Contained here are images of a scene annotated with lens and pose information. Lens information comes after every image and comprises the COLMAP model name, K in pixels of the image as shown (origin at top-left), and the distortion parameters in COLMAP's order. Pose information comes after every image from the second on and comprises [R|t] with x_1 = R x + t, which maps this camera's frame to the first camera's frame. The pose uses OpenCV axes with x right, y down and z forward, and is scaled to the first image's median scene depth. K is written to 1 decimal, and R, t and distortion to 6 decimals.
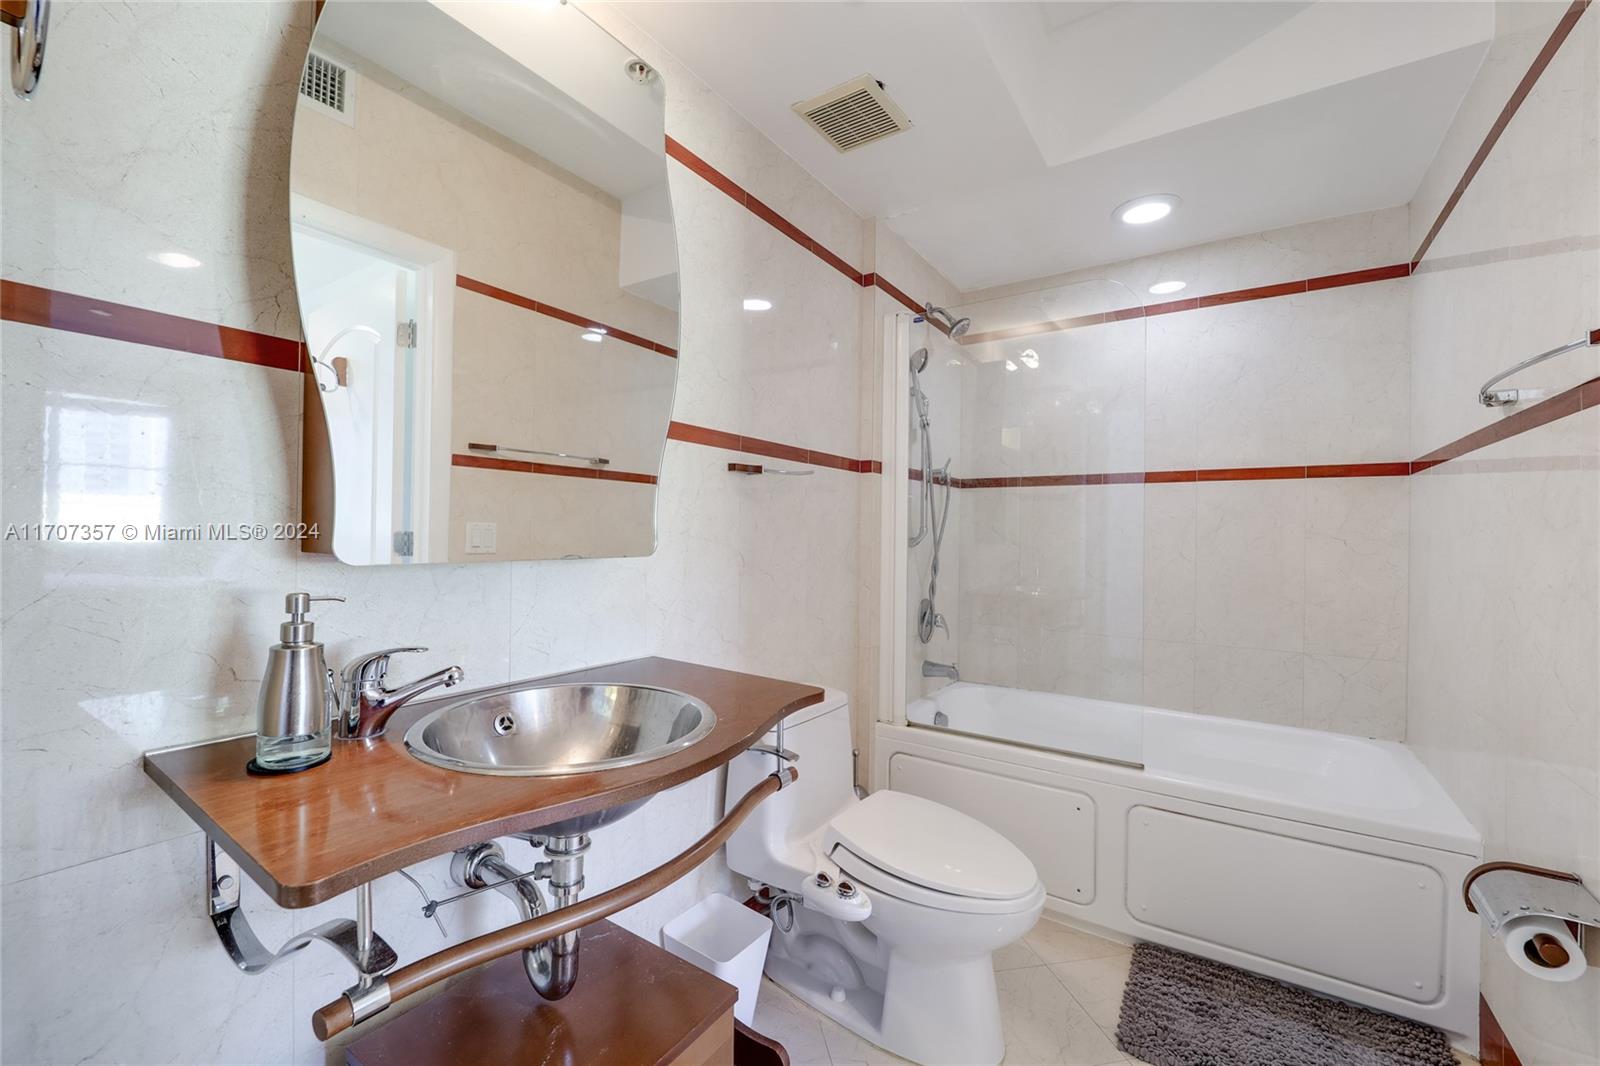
lens RADIAL K [[644.4, 0, 795.9], [0, 644.4, 535.7], [0, 0, 1]] dist [-0.012641, -0.000276]
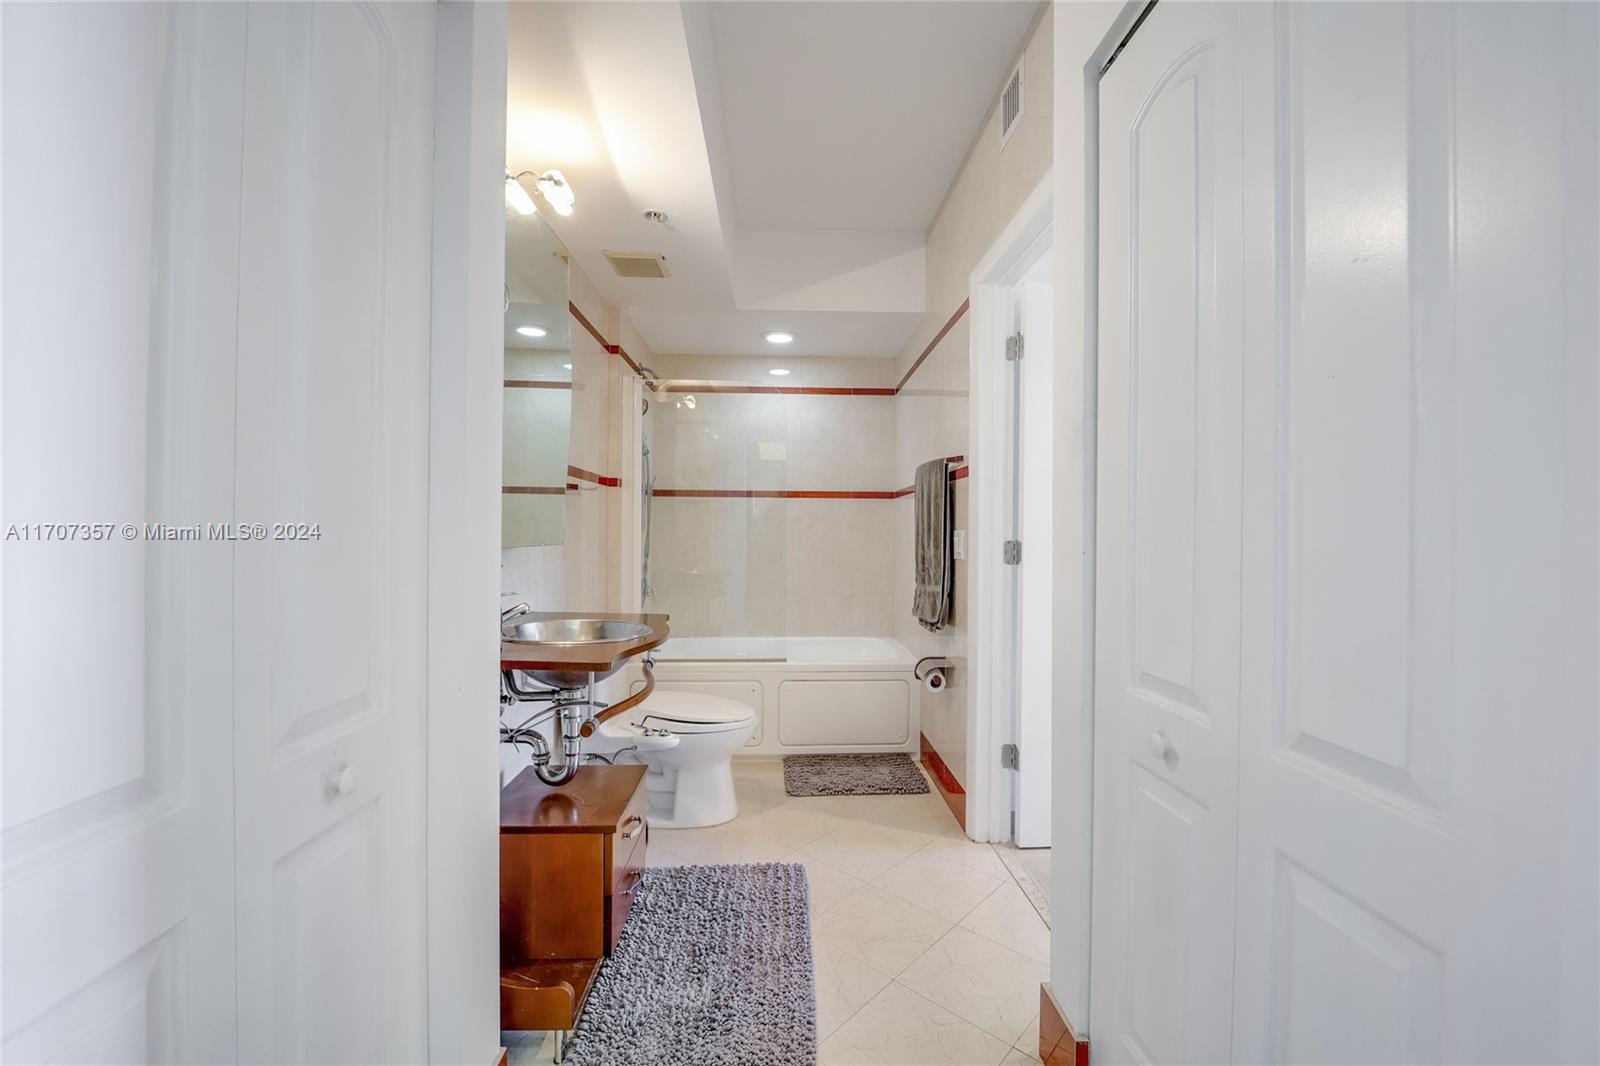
lens RADIAL K [[644.4, 0, 795.9], [0, 644.4, 535.7], [0, 0, 1]] dist [-0.012641, -0.000276]
pose [[0.812153, -0.004886, 0.583424, -0.415961], [-0.000910, 0.999953, 0.009641, -0.004672], [-0.583444, -0.008361, 0.812110, -0.408021]]
